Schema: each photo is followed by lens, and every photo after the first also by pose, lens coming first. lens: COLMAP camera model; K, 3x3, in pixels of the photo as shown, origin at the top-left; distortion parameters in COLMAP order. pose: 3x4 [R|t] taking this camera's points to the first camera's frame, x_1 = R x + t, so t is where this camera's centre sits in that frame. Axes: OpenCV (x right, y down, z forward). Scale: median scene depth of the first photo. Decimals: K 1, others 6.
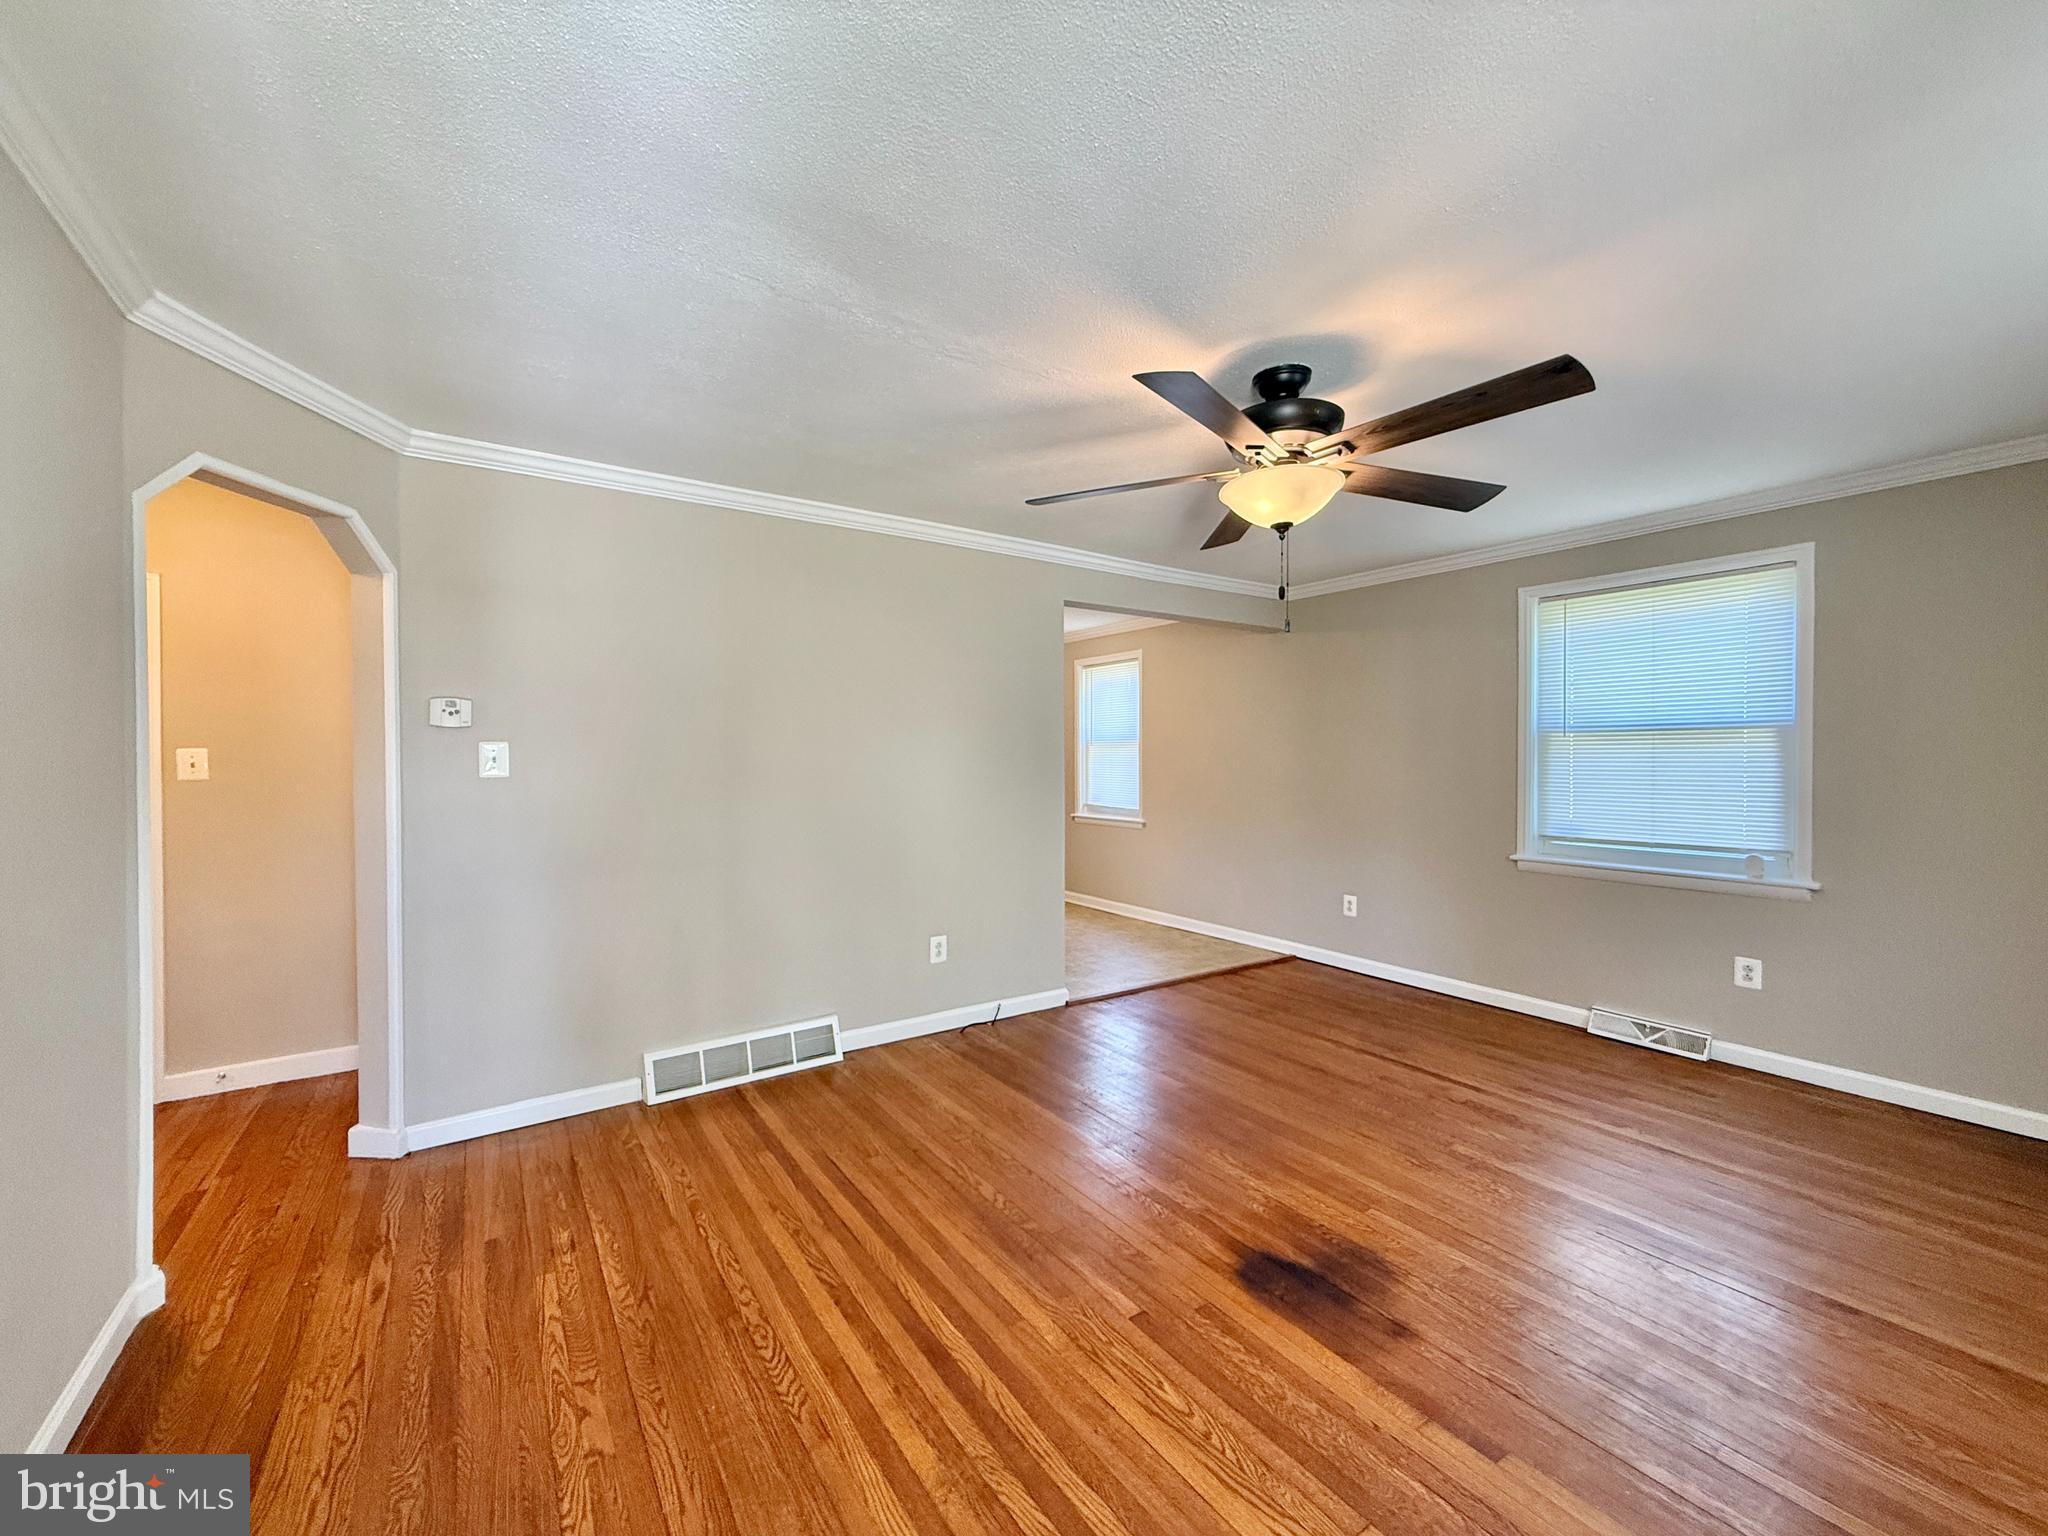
lens RADIAL K [[820.7, 0, 1012.4], [0, 820.7, 767.8], [0, 0, 1]] dist [-0.006206, -0.000064]
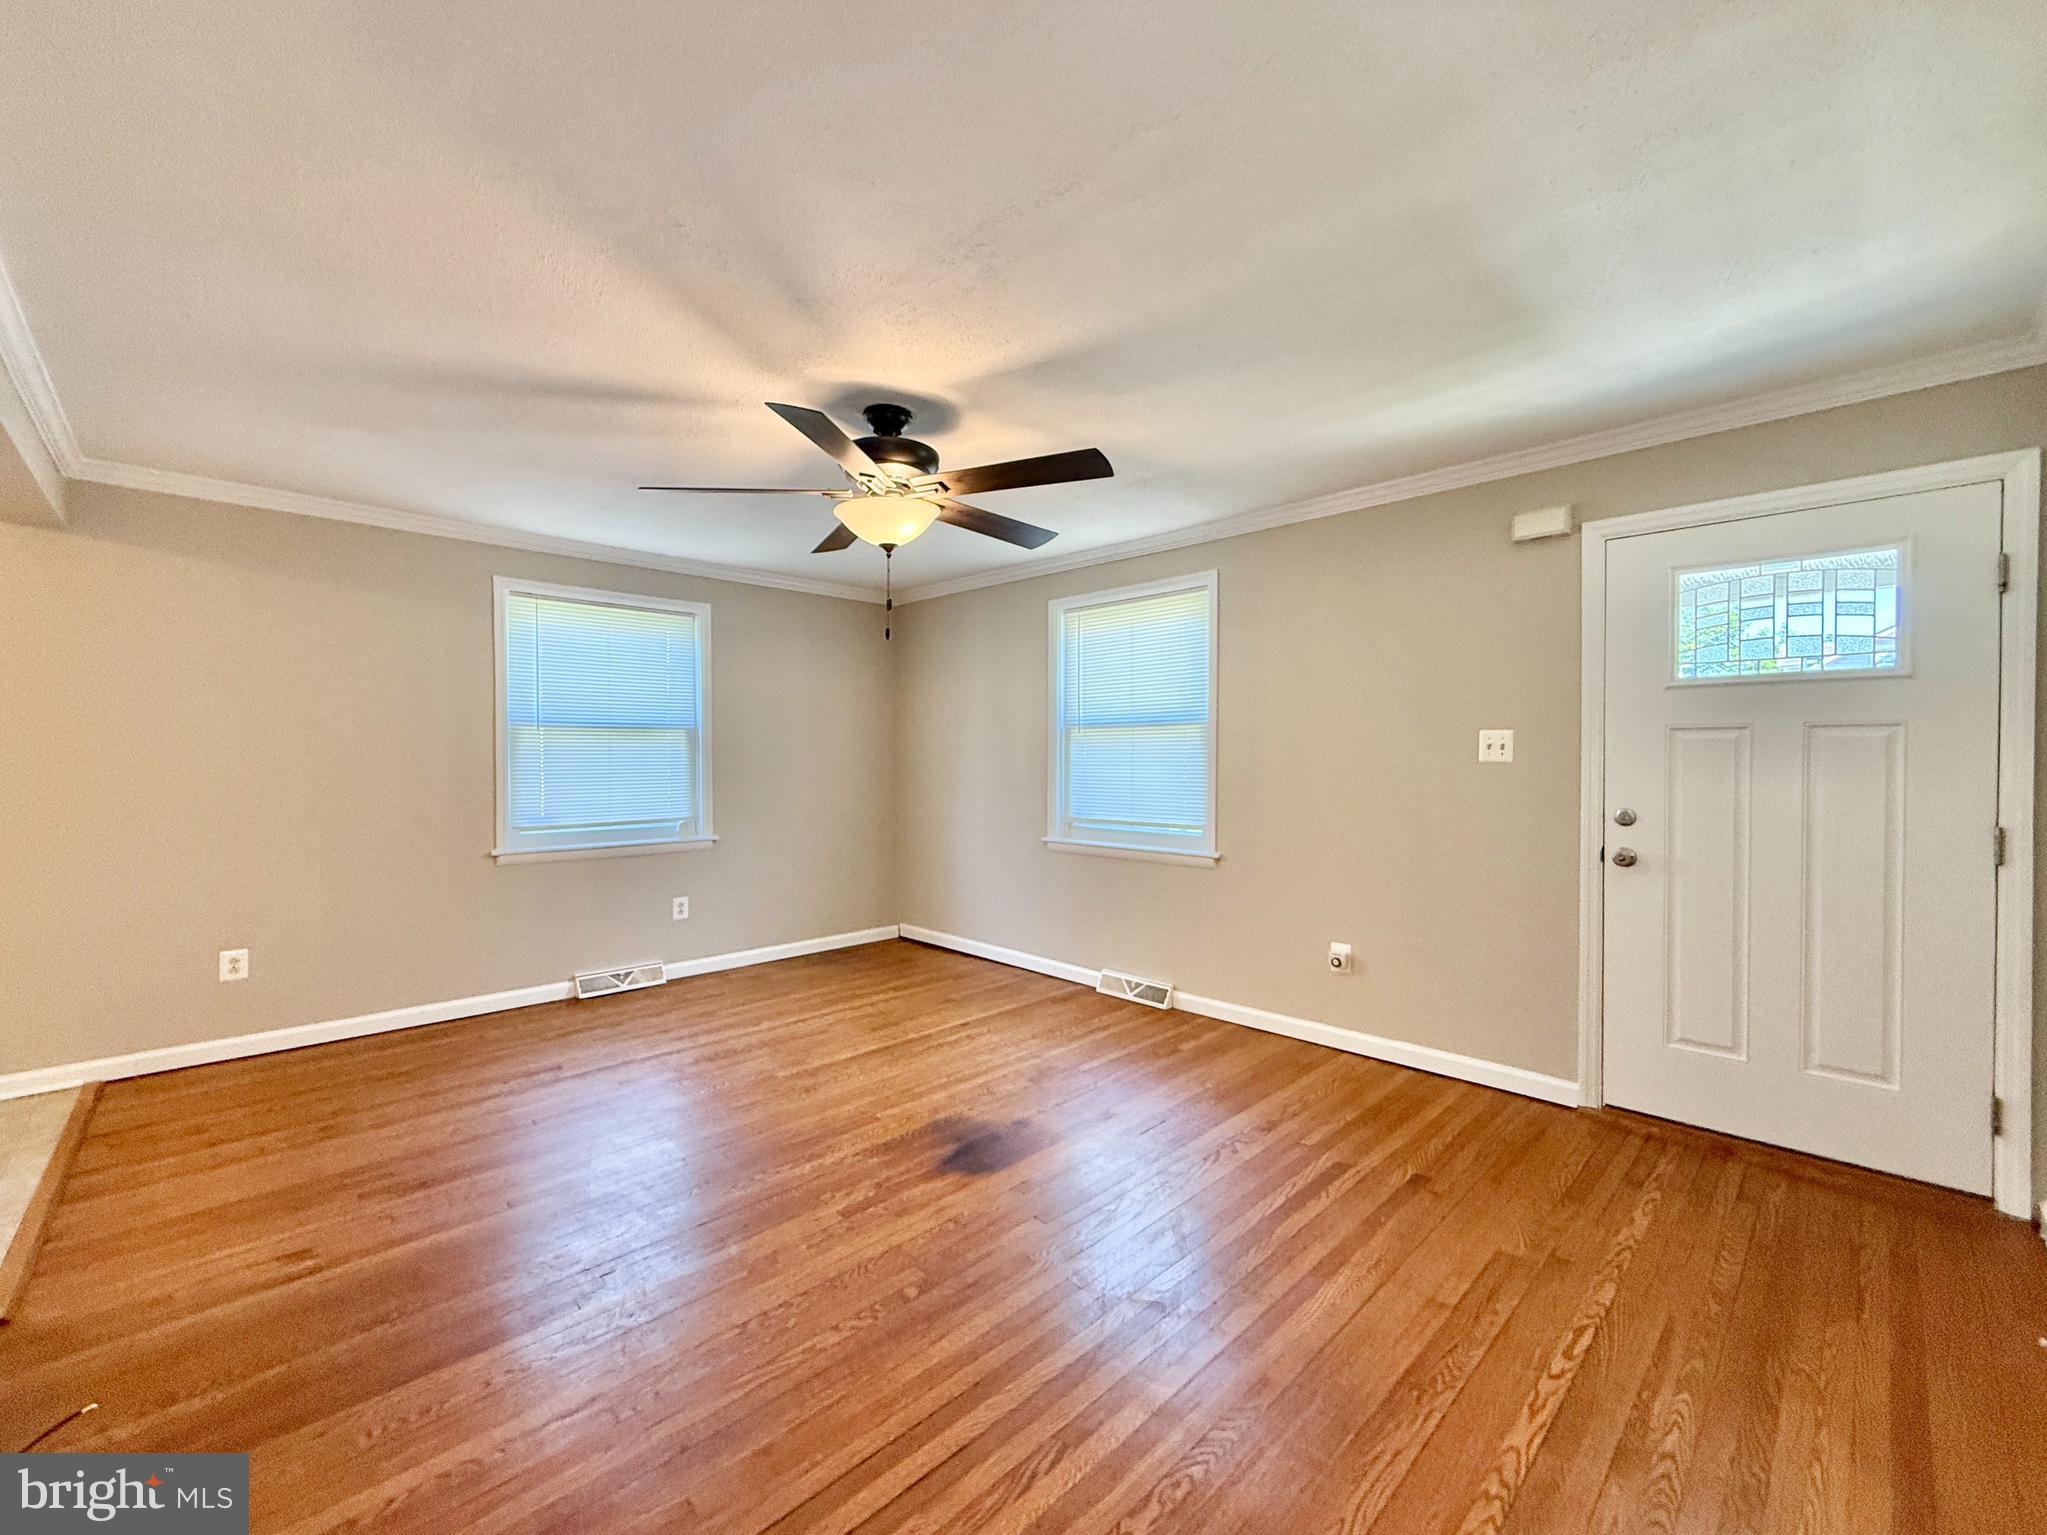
lens RADIAL K [[829.9, 0, 1023.5], [0, 829.9, 767.5], [0, 0, 1]] dist [-0.002914, -0.000156]
pose [[-0.185995, -0.018467, 0.982377, -0.657458], [0.012235, 0.999702, 0.021109, -0.006611], [-0.982474, 0.015946, -0.185714, 0.806523]]
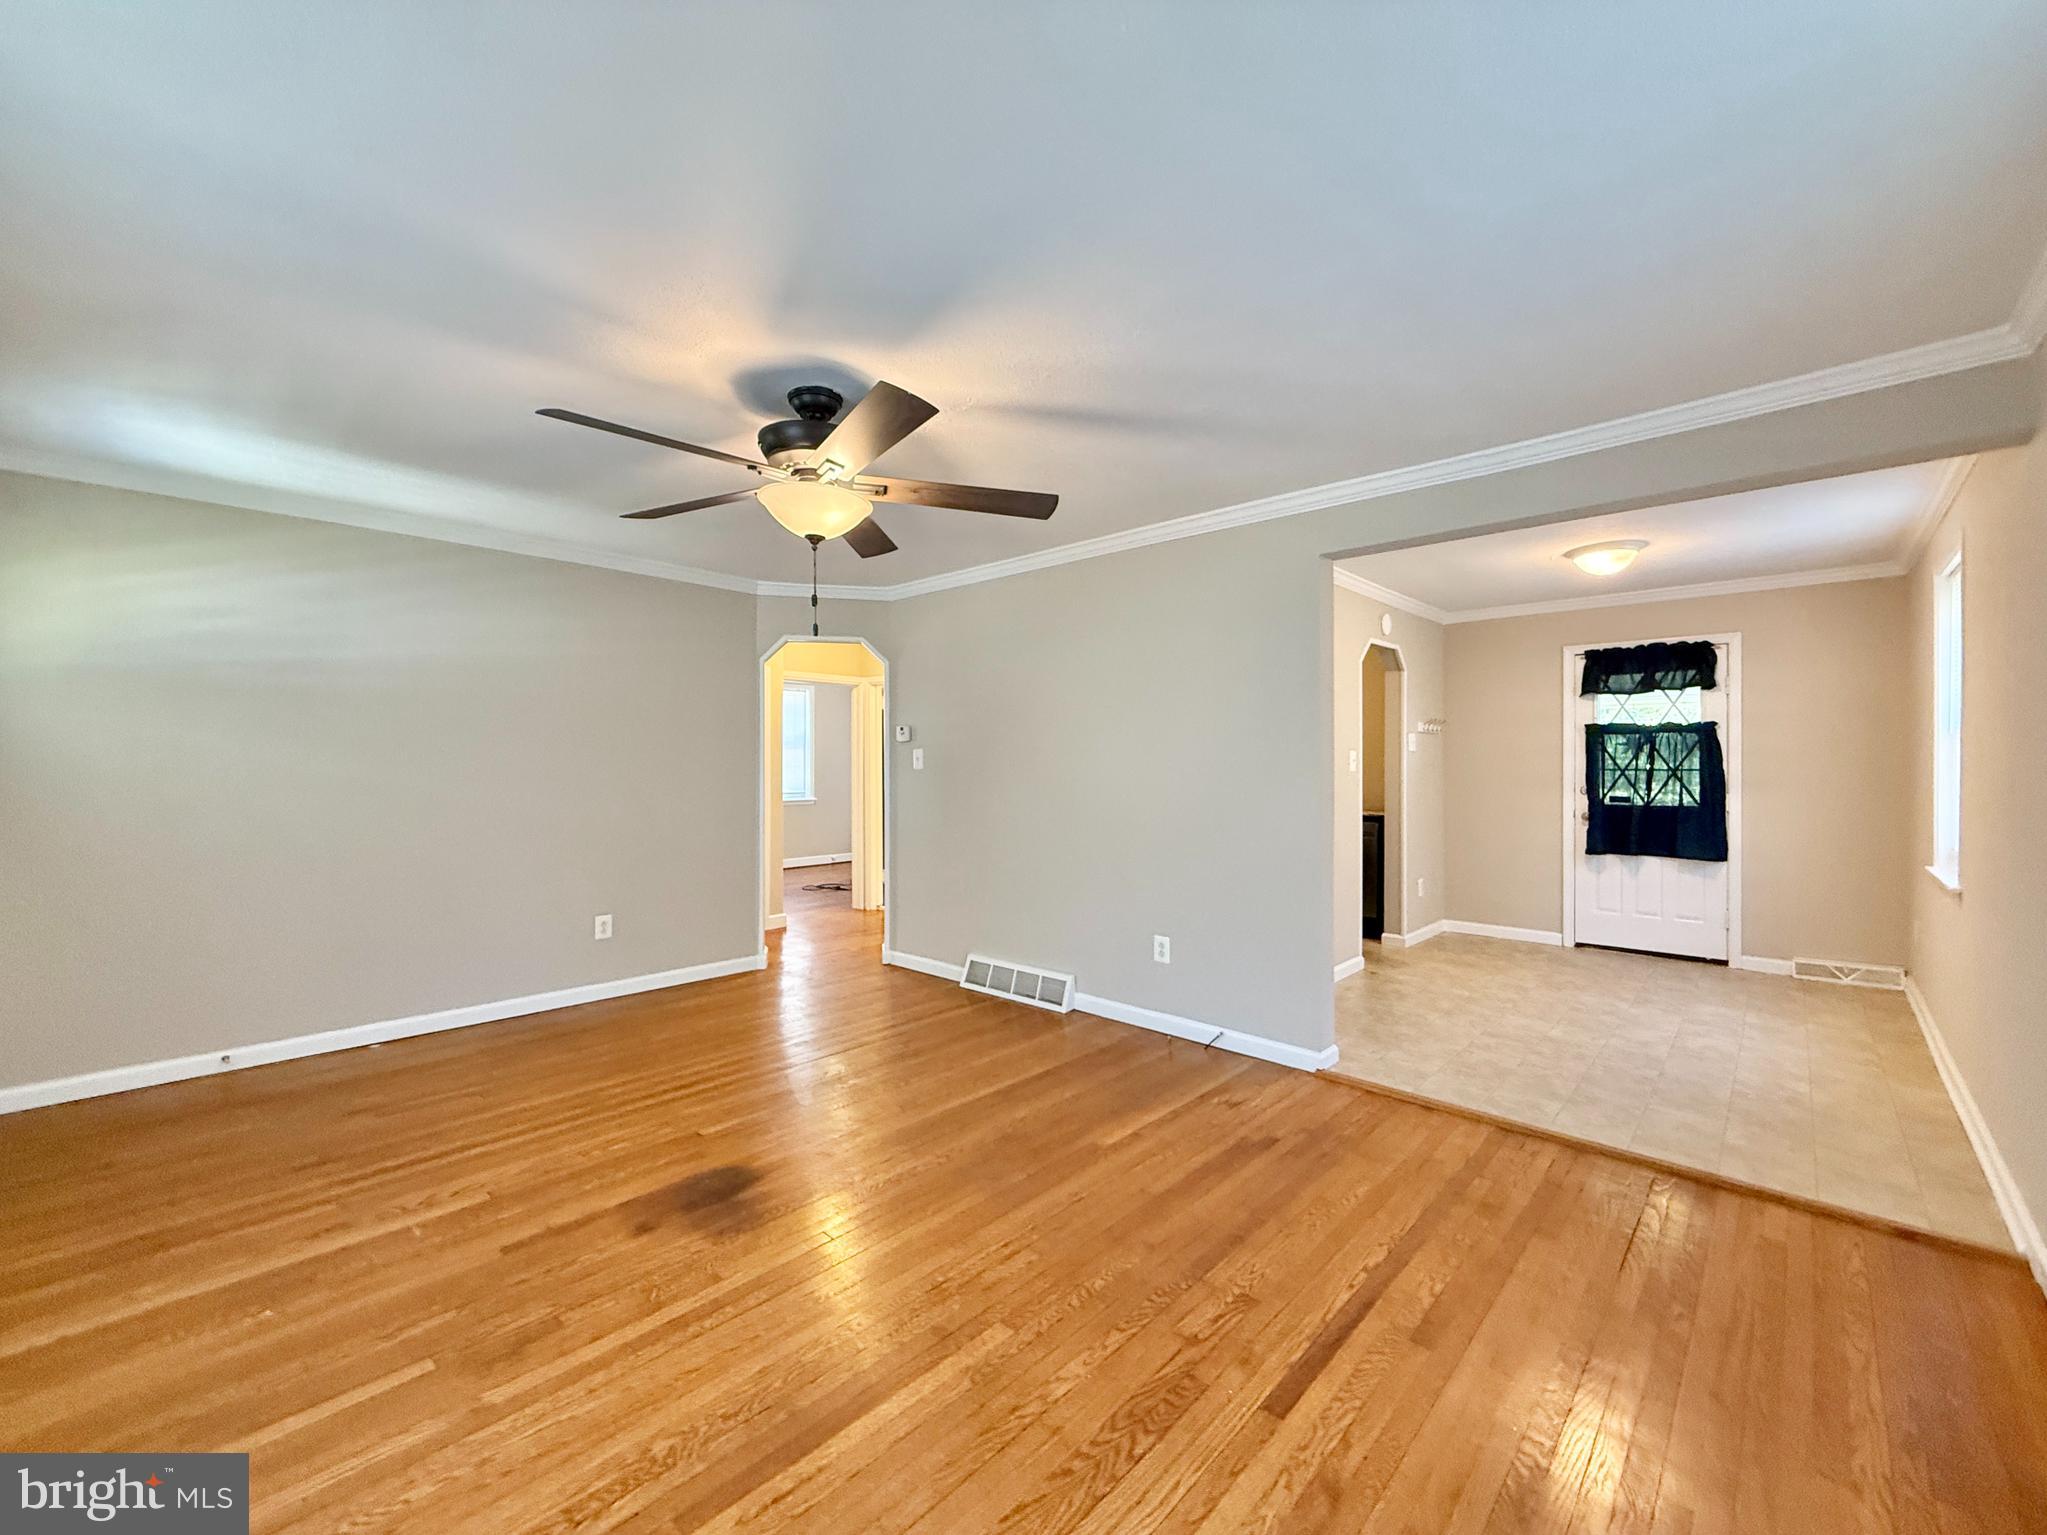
lens RADIAL K [[820.3, 0, 1011.9], [0, 820.3, 767.3], [0, 0, 1]] dist [-0.006206, -0.000064]
pose [[0.218369, 0.007210, -0.975840, 1.114974], [-0.013912, 0.999894, 0.004274, -0.002413], [0.975767, 0.012643, 0.218446, 0.795428]]
